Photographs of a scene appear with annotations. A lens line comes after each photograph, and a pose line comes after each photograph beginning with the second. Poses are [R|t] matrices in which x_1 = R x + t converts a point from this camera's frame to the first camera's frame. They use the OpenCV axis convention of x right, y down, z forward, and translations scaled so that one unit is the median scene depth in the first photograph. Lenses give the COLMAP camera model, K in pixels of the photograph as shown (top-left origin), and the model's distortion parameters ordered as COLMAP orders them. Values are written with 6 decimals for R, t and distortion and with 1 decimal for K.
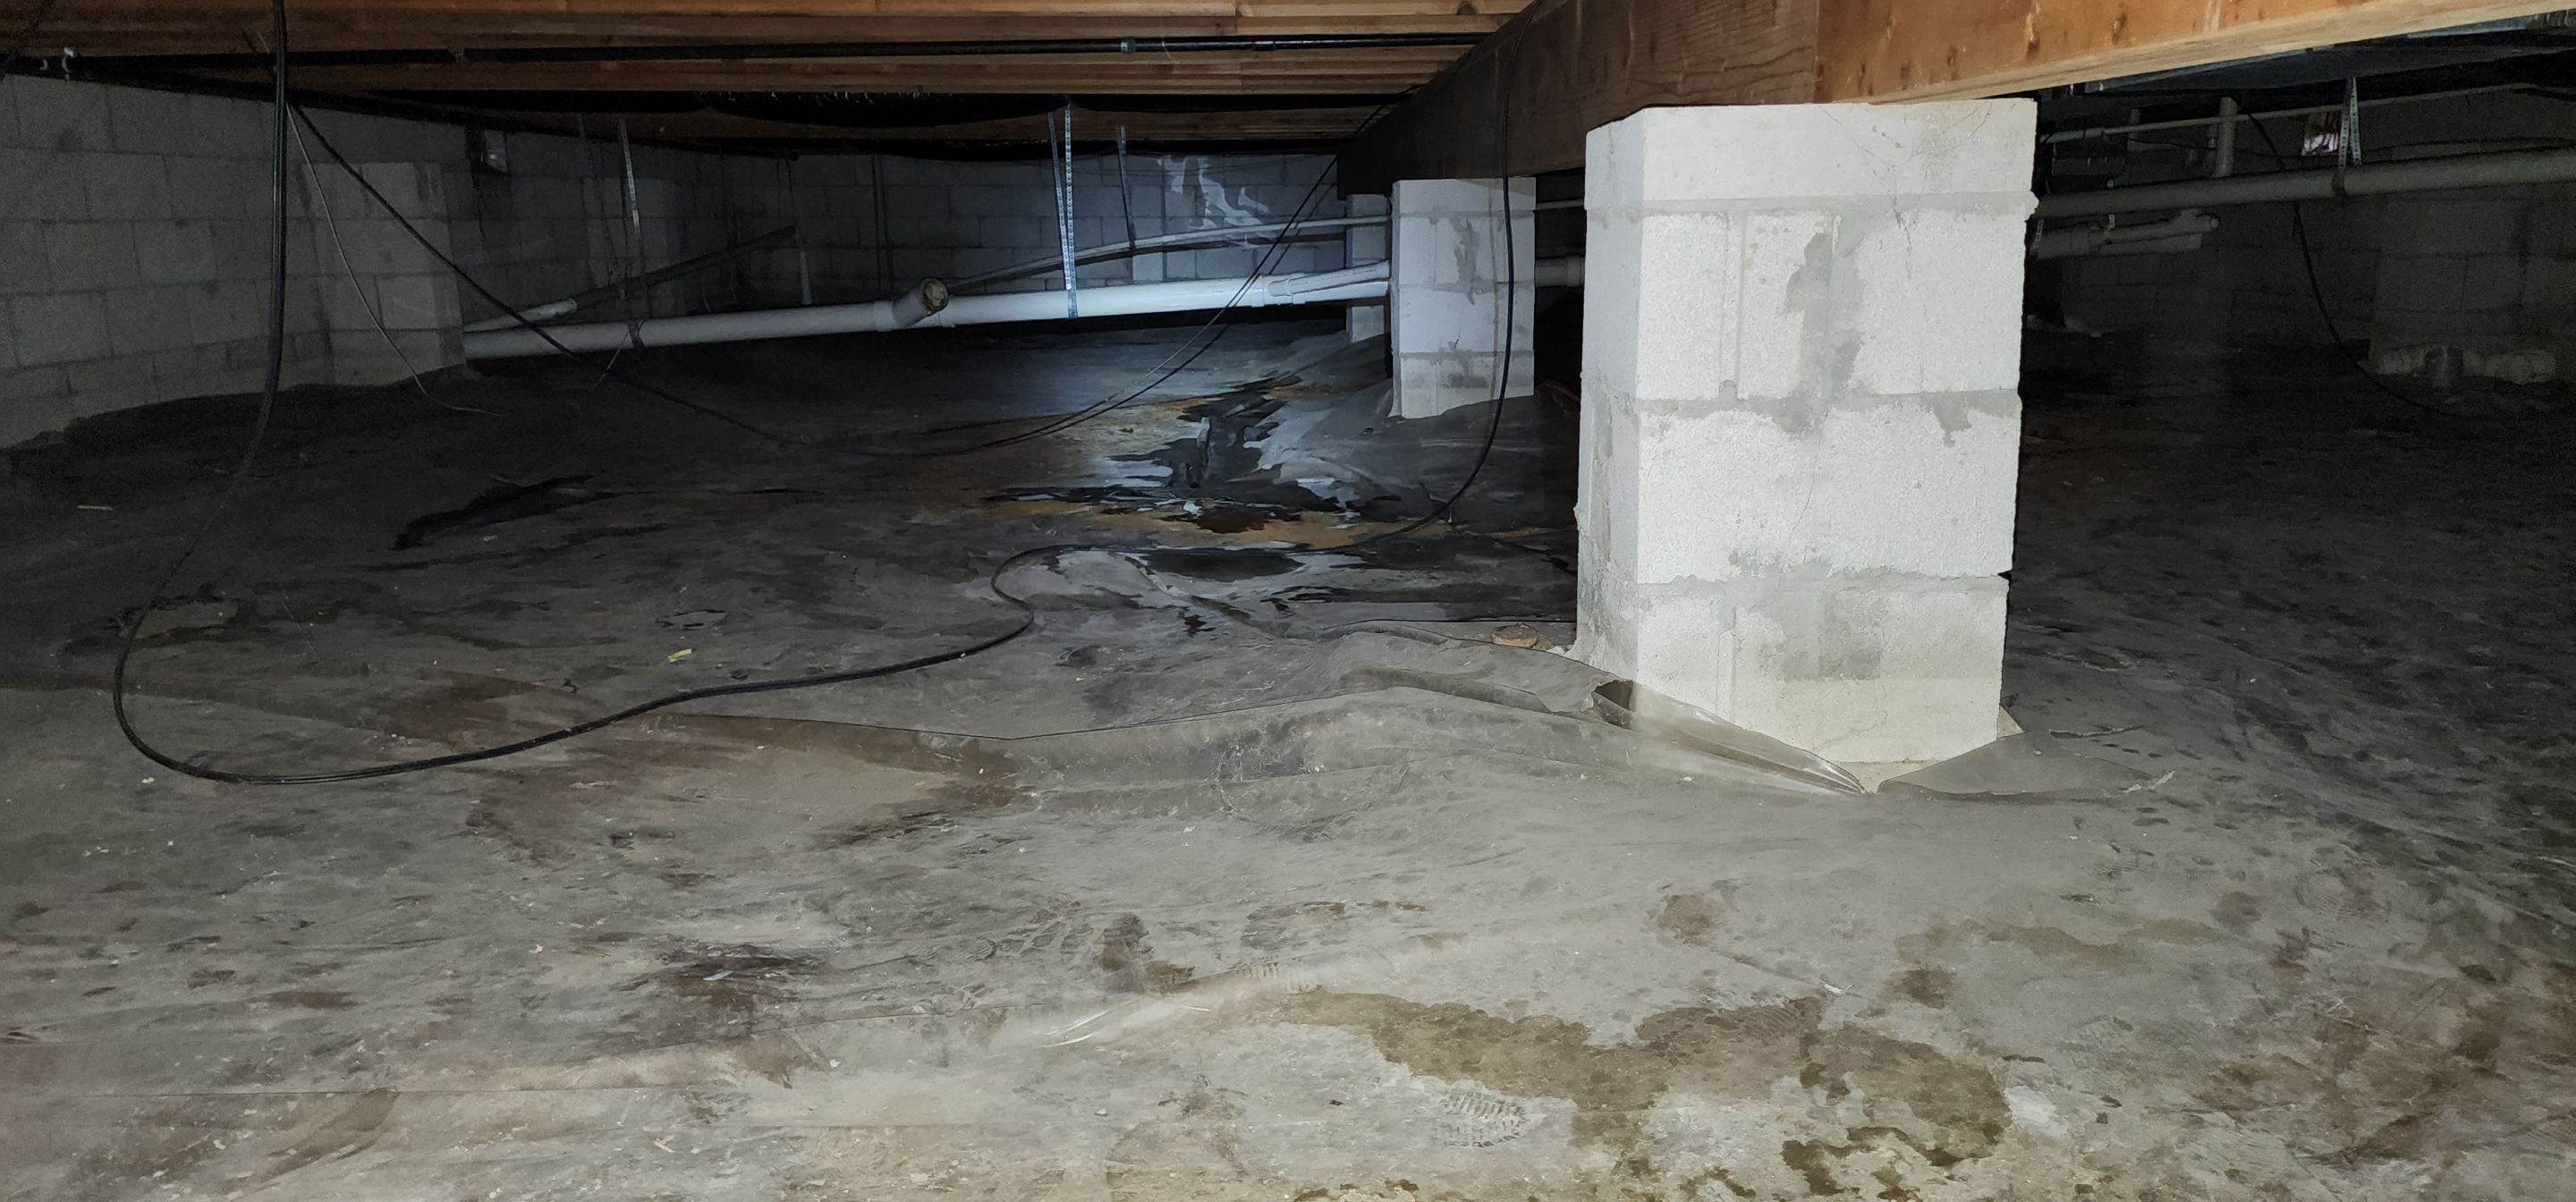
lens RADIAL K [[1728.5, 0, 1310.2], [0, 1728.5, 596.3], [0, 0, 1]] dist [0.075415, -0.057047]
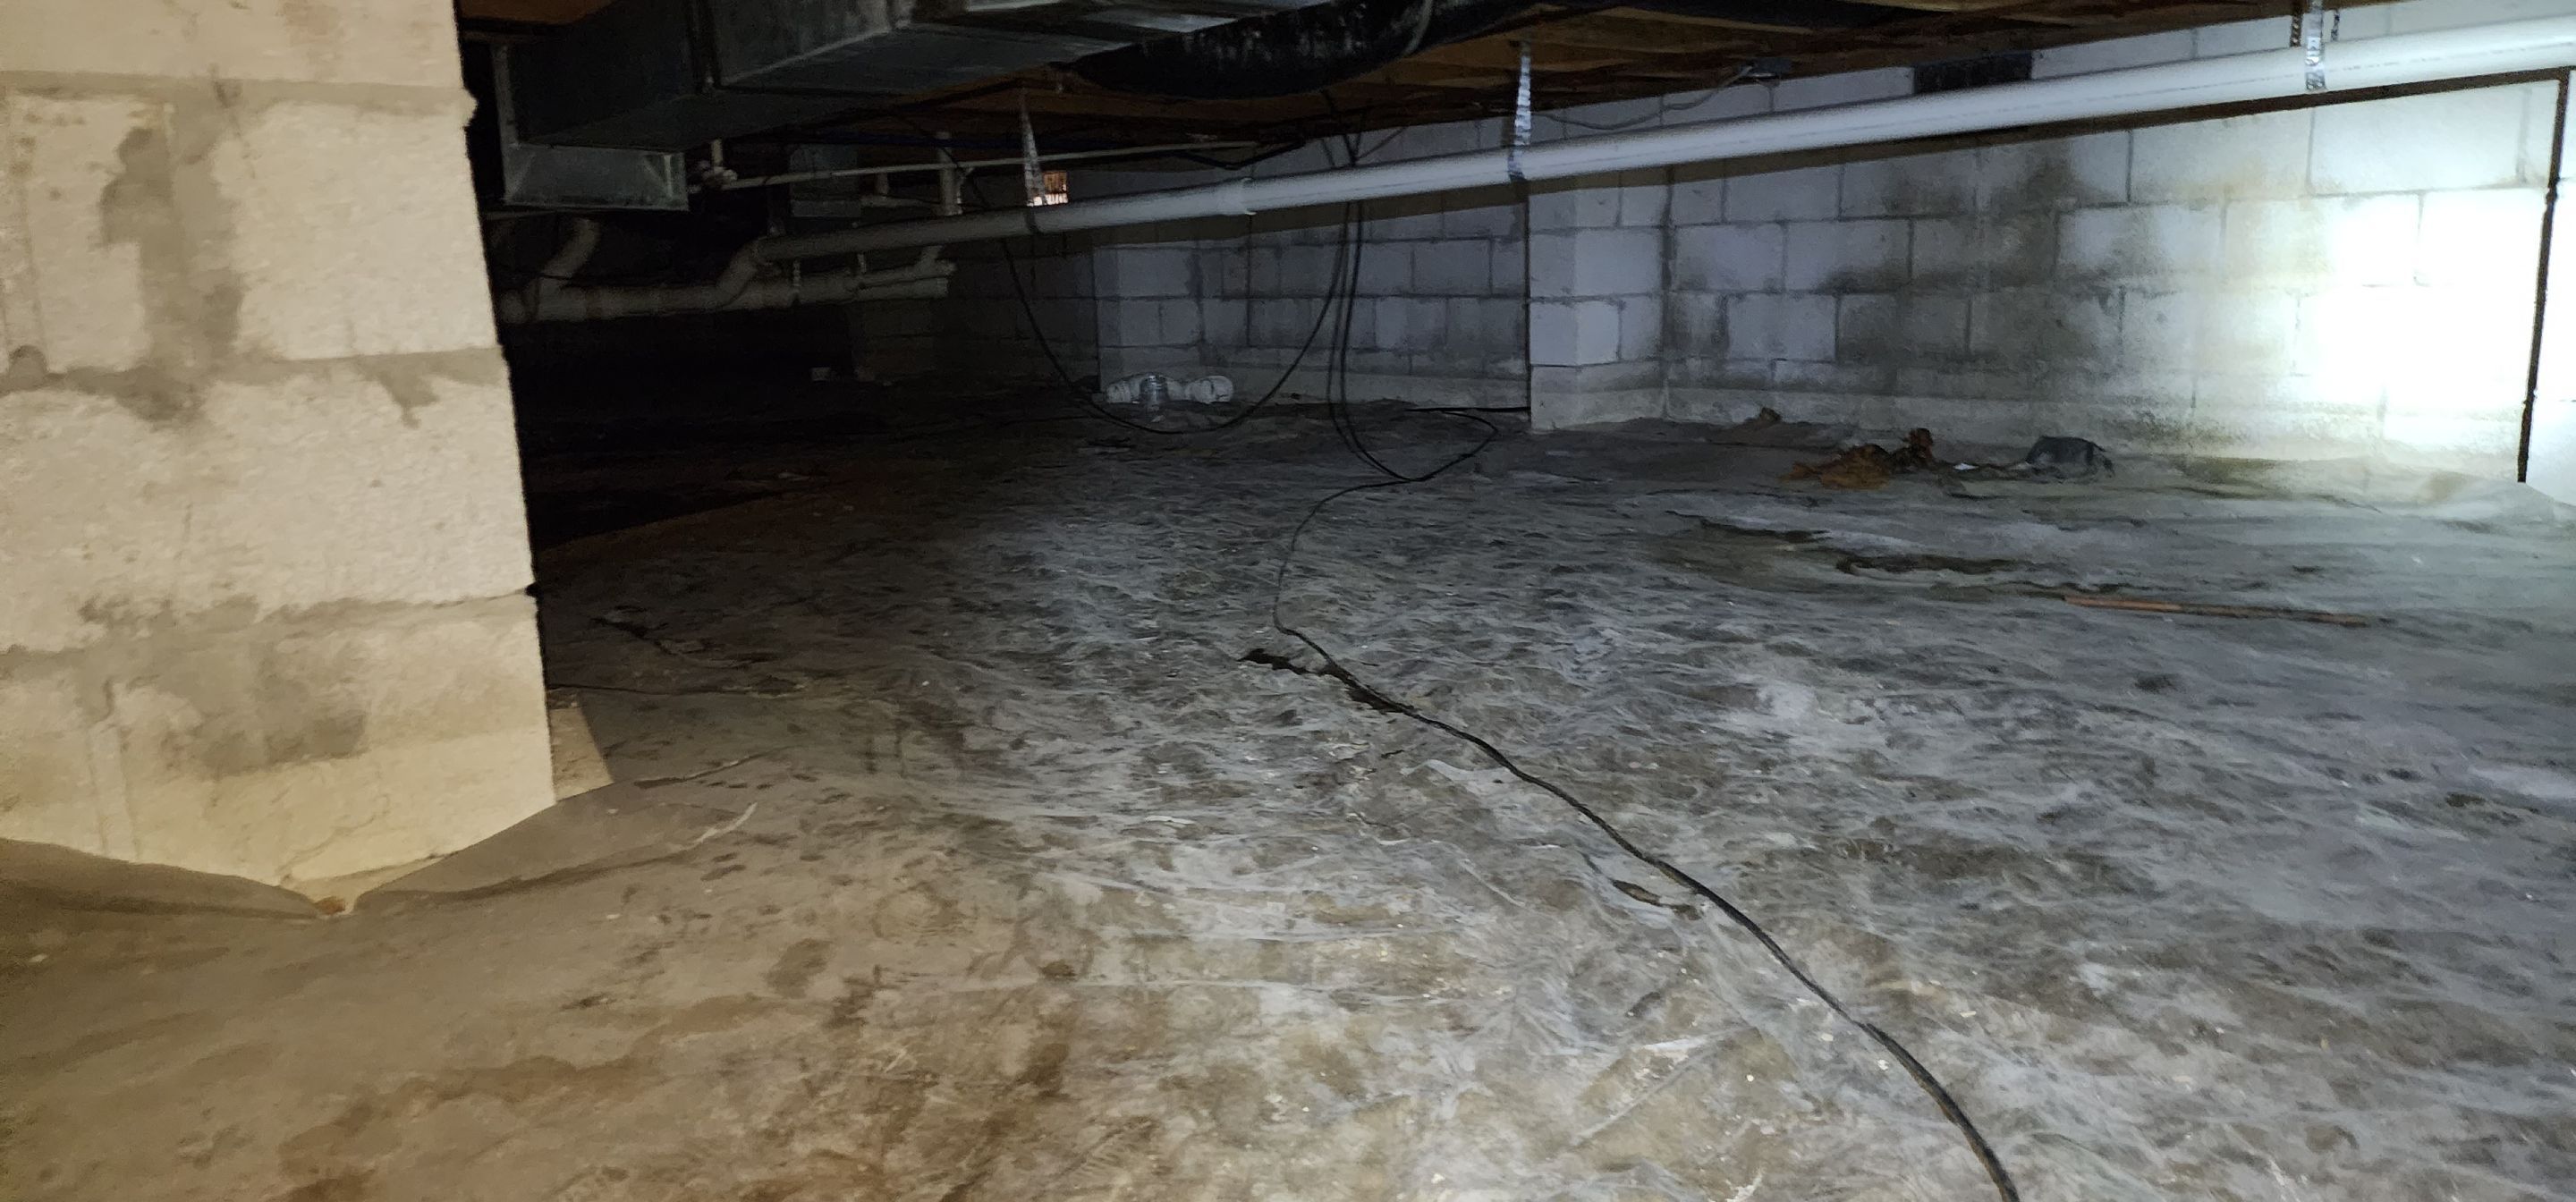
lens RADIAL K [[1728.5, 0, 1326.2], [0, 1728.5, 556.8], [0, 0, 1]] dist [0.075415, -0.057047]
pose [[0.798033, -0.103032, 0.593740, 0.228310], [0.139284, 0.990133, -0.015391, 0.034852], [-0.586296, 0.094981, 0.804510, 0.174722]]
